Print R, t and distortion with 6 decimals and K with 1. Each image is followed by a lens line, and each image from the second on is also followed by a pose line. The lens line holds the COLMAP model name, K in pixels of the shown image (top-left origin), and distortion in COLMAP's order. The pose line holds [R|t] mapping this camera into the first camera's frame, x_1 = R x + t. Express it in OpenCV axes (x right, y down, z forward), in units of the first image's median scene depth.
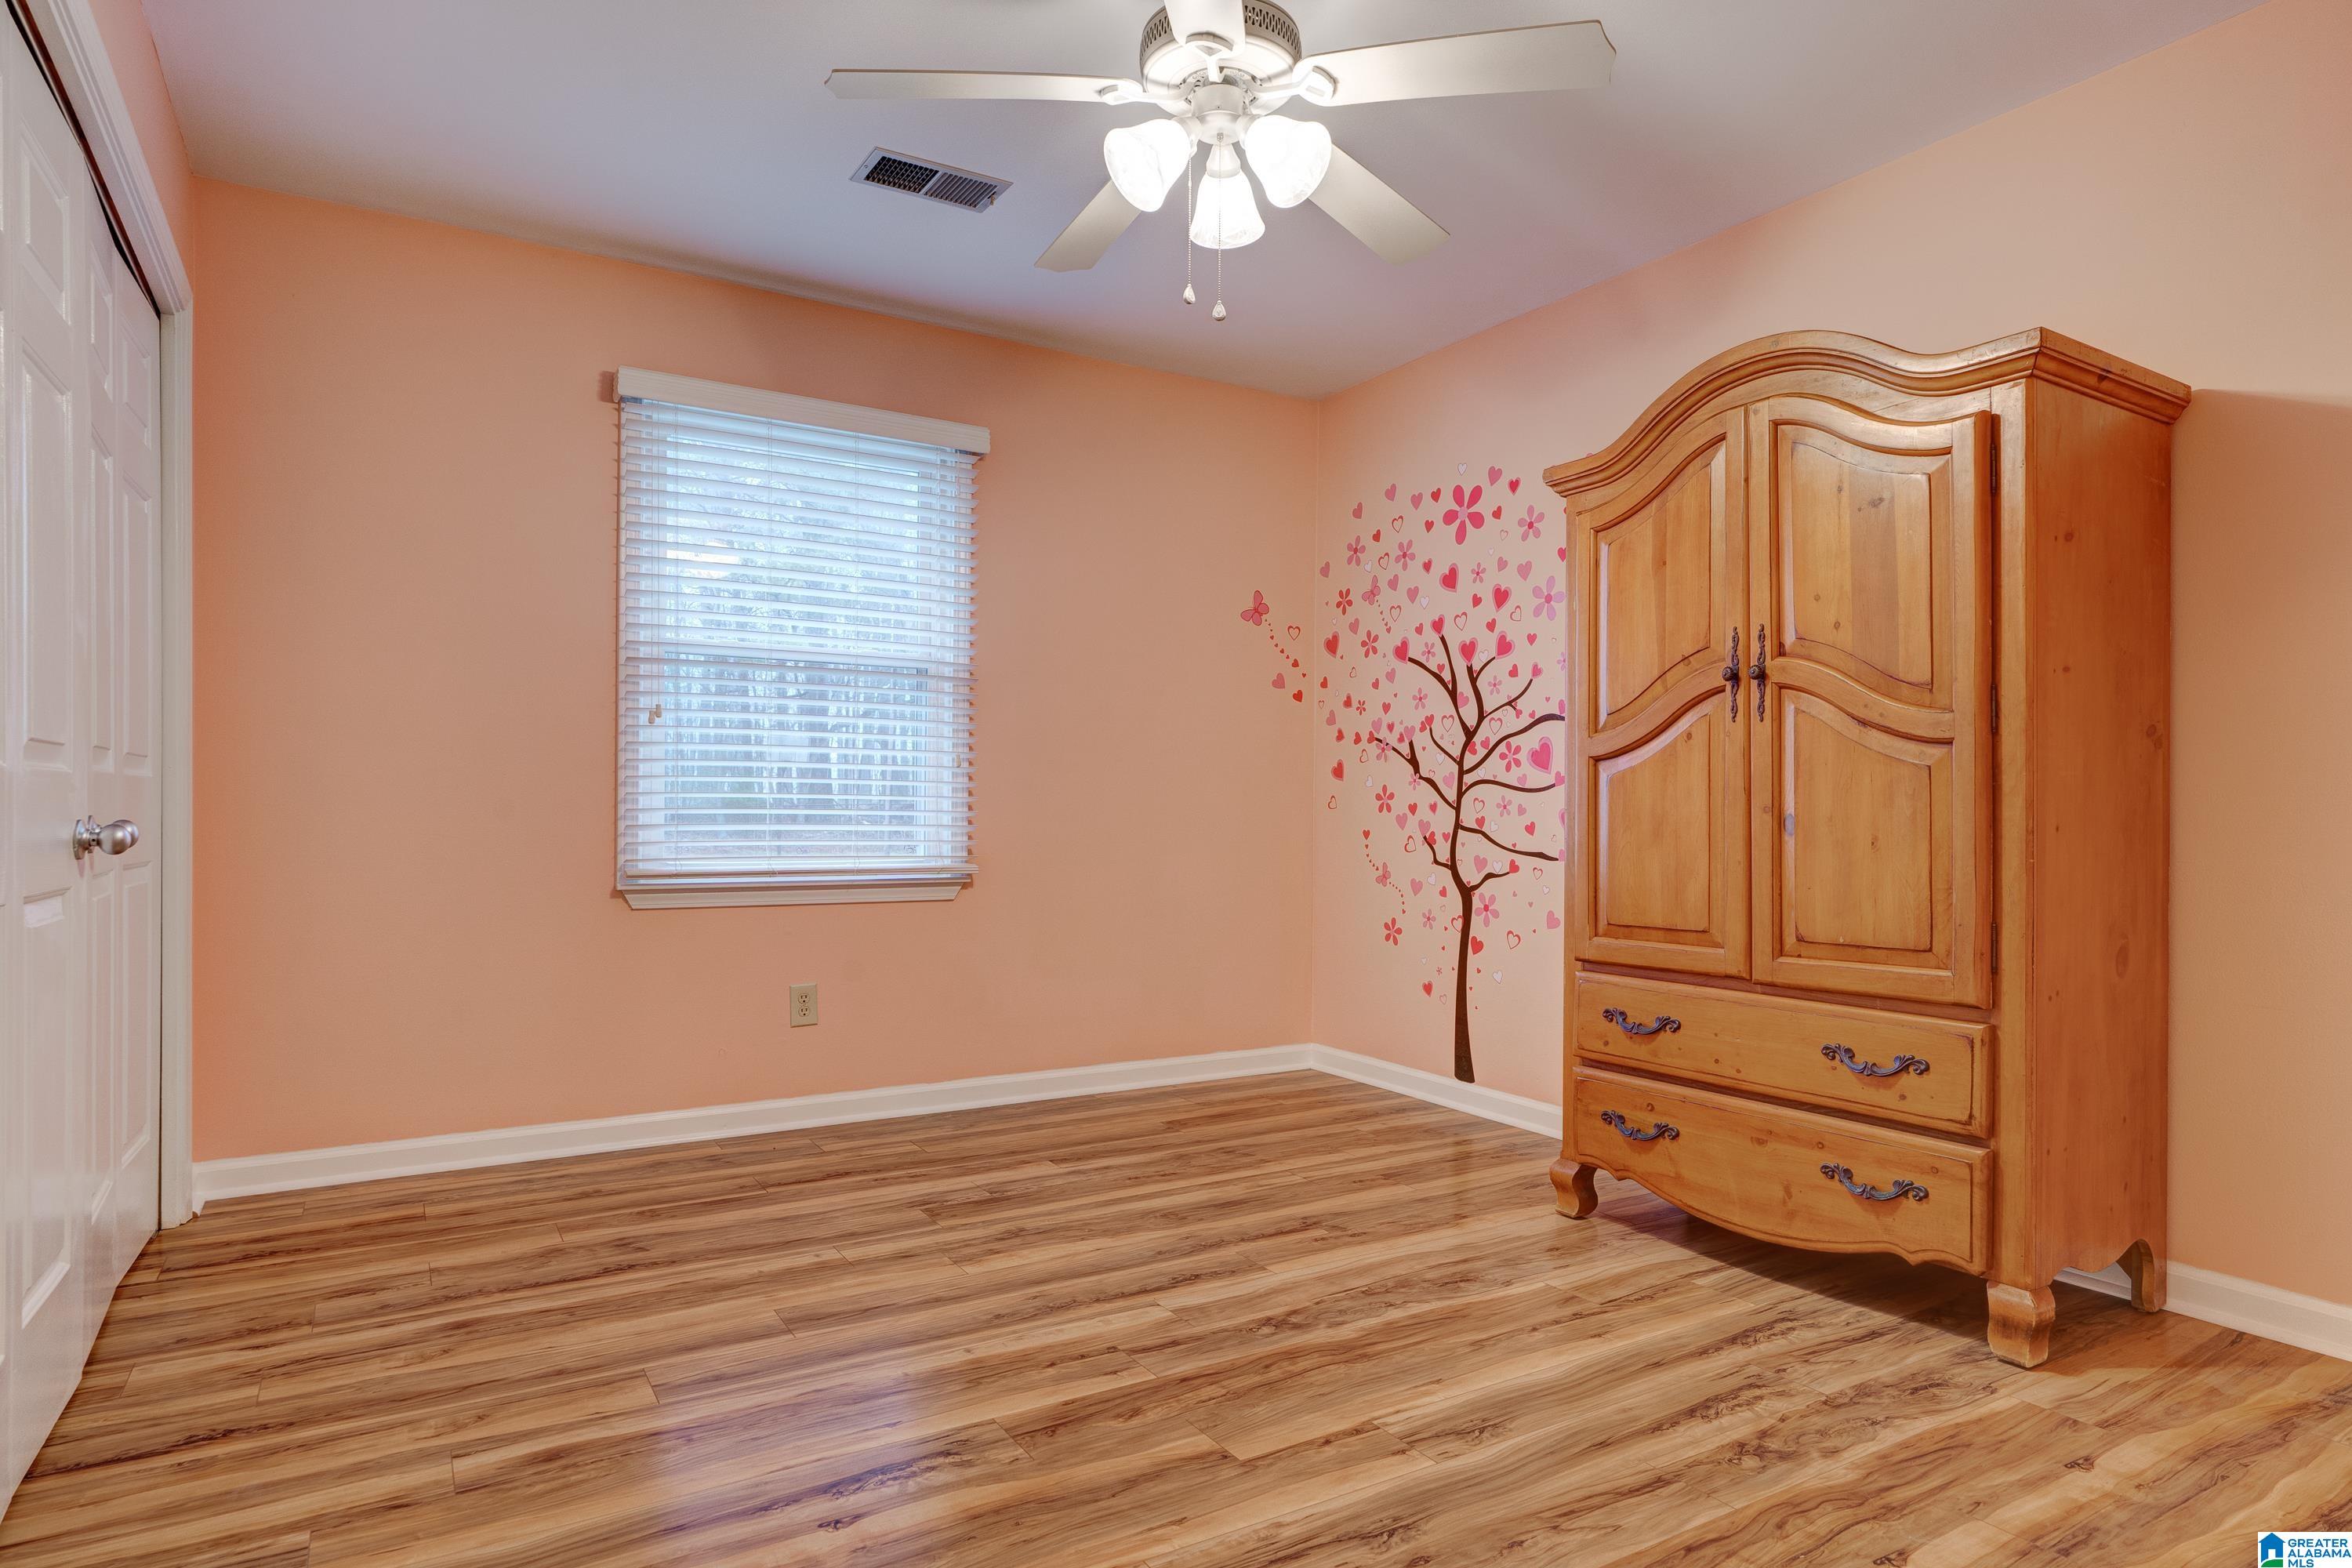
lens RADIAL K [[1314.2, 0, 1174.2], [0, 1314.2, 799.2], [0, 0, 1]] dist [0.001402, 0.000734]
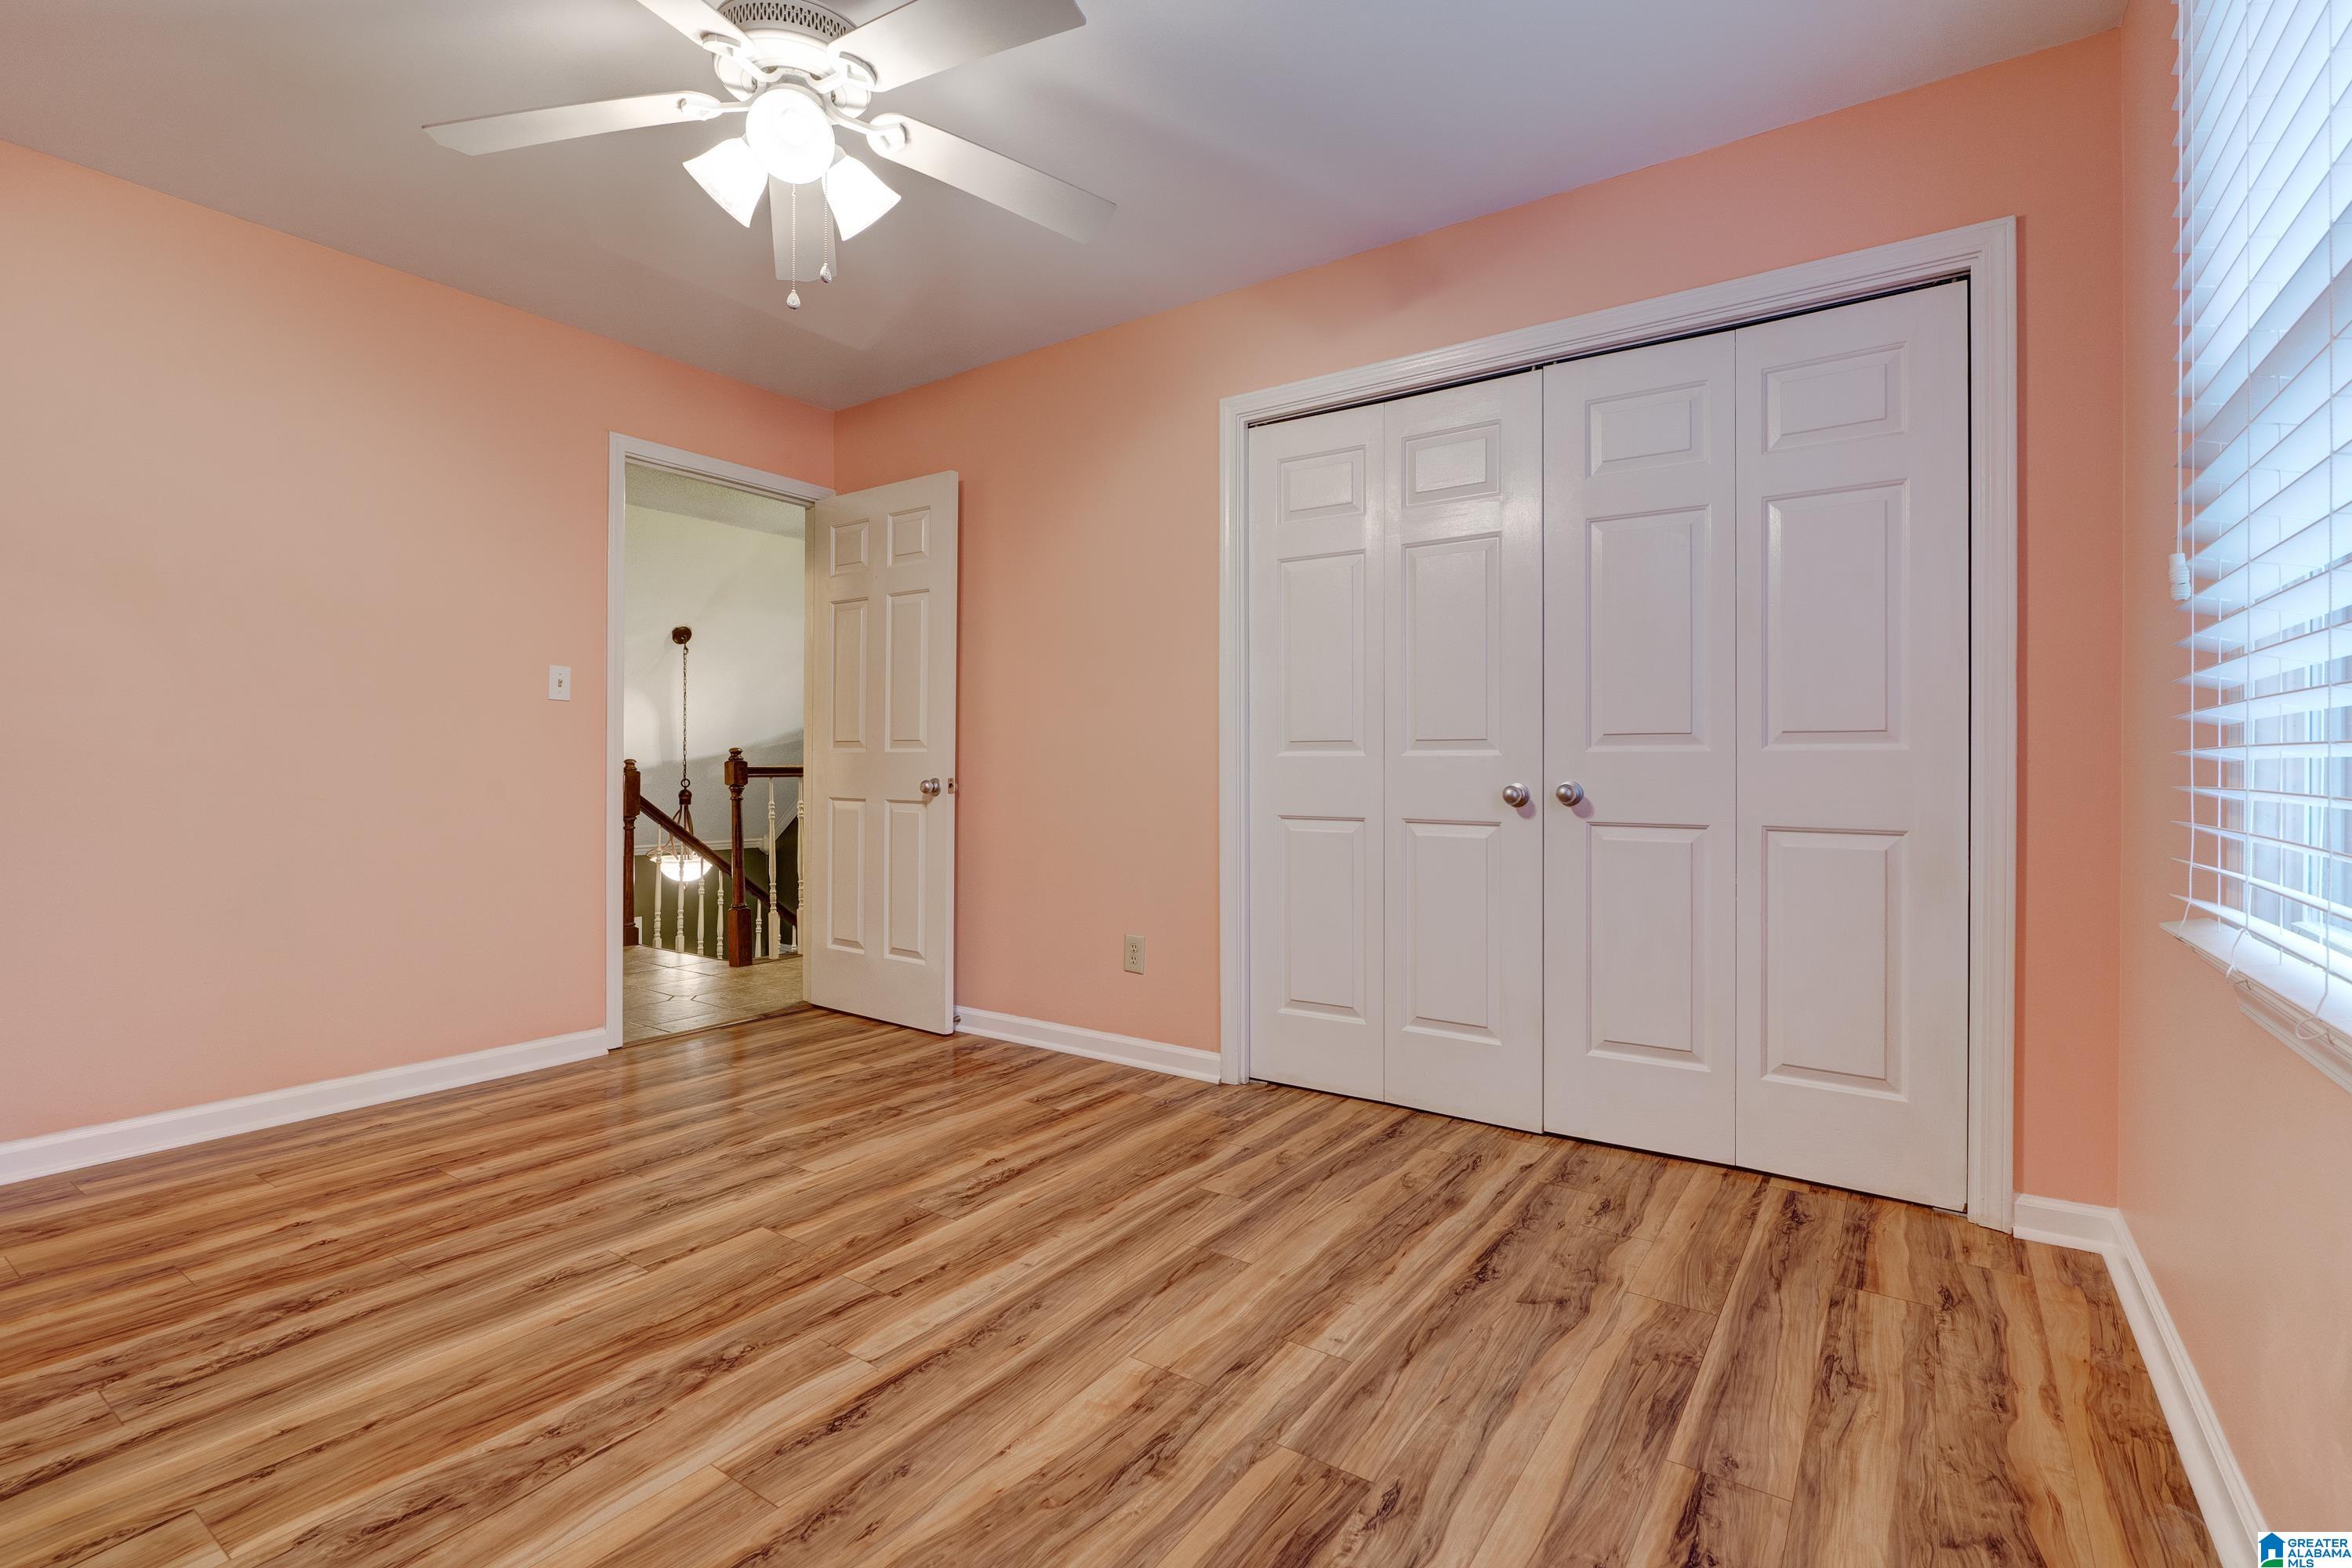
lens RADIAL K [[1072.1, 0, 1175.4], [0, 1072.1, 769.6], [0, 0, 1]] dist [-0.010905, 0.003972]
pose [[-0.910170, -0.007662, -0.414164, 0.100823], [-0.005758, 0.999966, -0.005847, 0.008143], [0.414195, -0.002937, -0.910184, 1.788690]]
